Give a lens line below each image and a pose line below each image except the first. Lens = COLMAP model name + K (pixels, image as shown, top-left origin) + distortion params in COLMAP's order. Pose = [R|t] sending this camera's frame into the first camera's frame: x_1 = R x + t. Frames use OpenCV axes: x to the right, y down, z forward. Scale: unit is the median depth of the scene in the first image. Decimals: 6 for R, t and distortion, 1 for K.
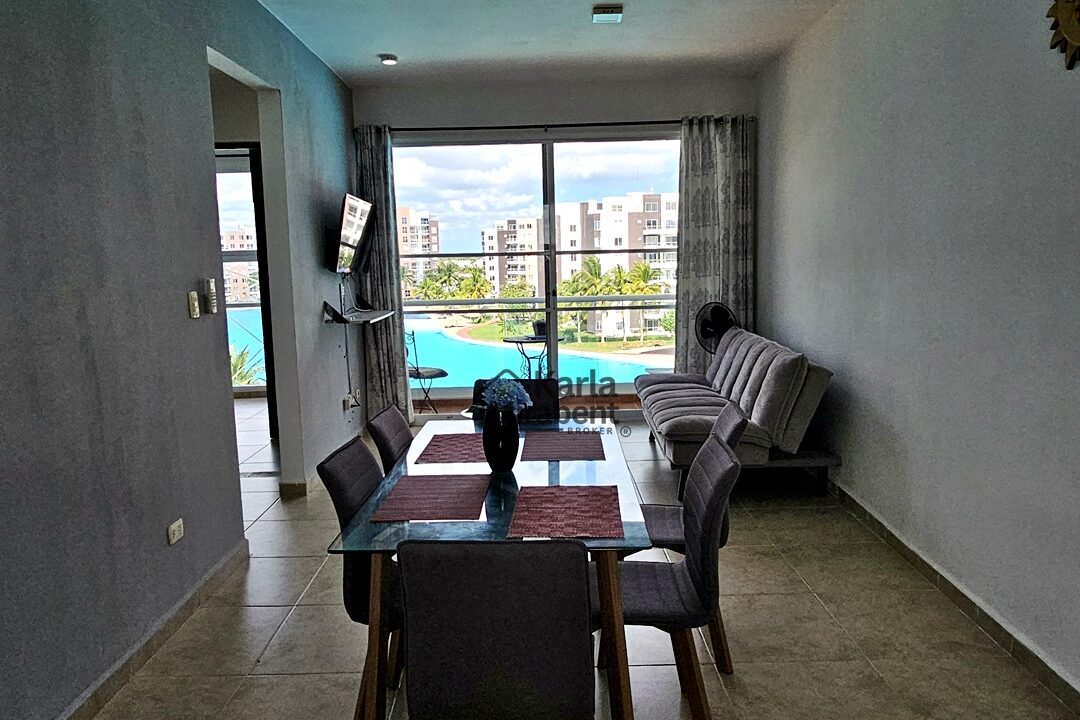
lens RADIAL K [[806.7, 0, 571.8], [0, 806.7, 350.6], [0, 0, 1]] dist [0.004202, -0.011979]
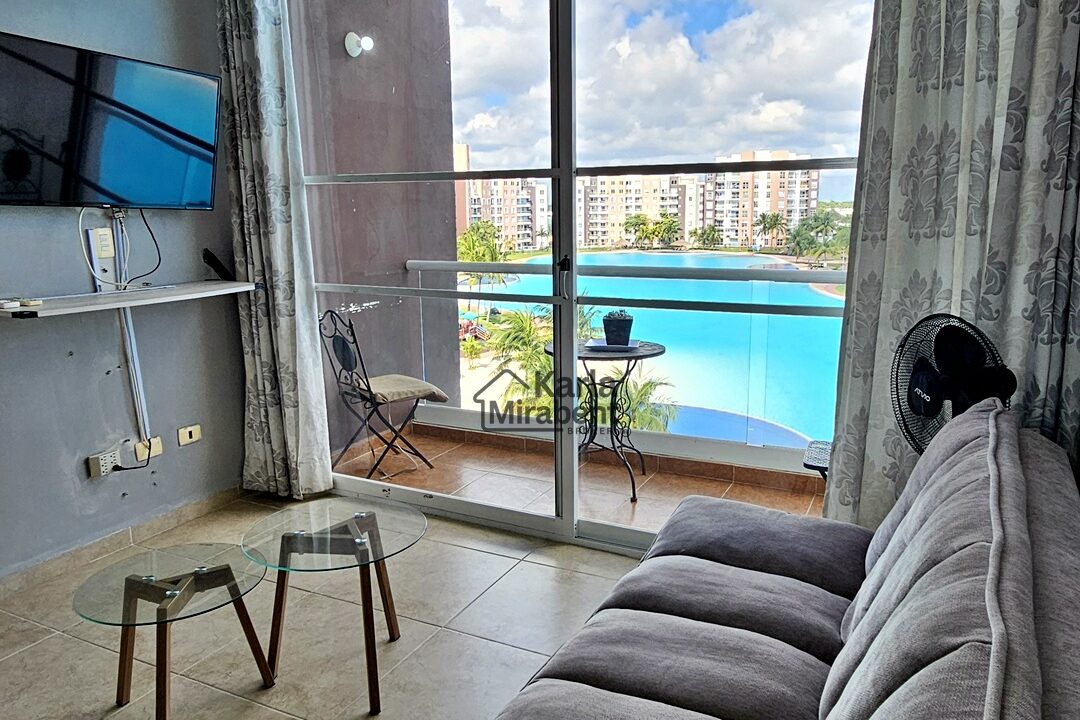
lens RADIAL K [[806.7, 0, 547.1], [0, 806.7, 360.0], [0, 0, 1]] dist [0.004202, -0.011979]
pose [[0.885441, 0.100723, -0.453707, 0.180617], [-0.066013, 0.993592, 0.091749, -0.060367], [0.460040, -0.051287, 0.886415, 0.614318]]
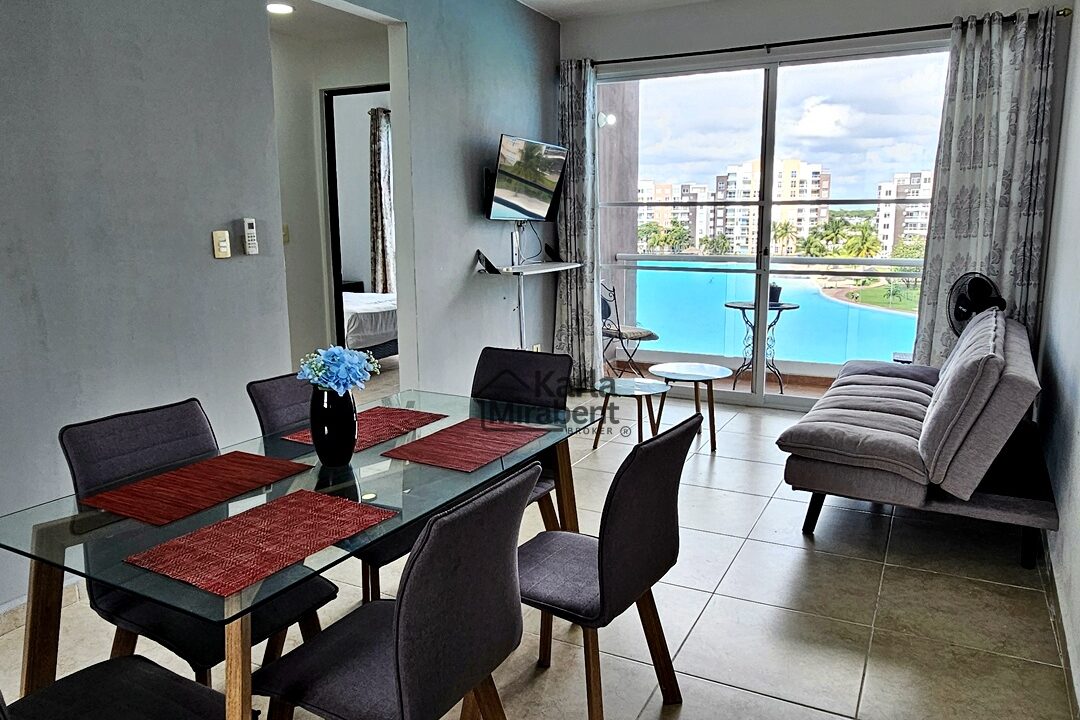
lens RADIAL K [[806.7, 0, 540.6], [0, 806.7, 362.6], [0, 0, 1]] dist [0.004202, -0.011979]
pose [[0.876768, 0.104588, -0.469403, 0.181045], [-0.071667, 0.993582, 0.087518, -0.014130], [0.475543, -0.043093, 0.878636, 0.156606]]
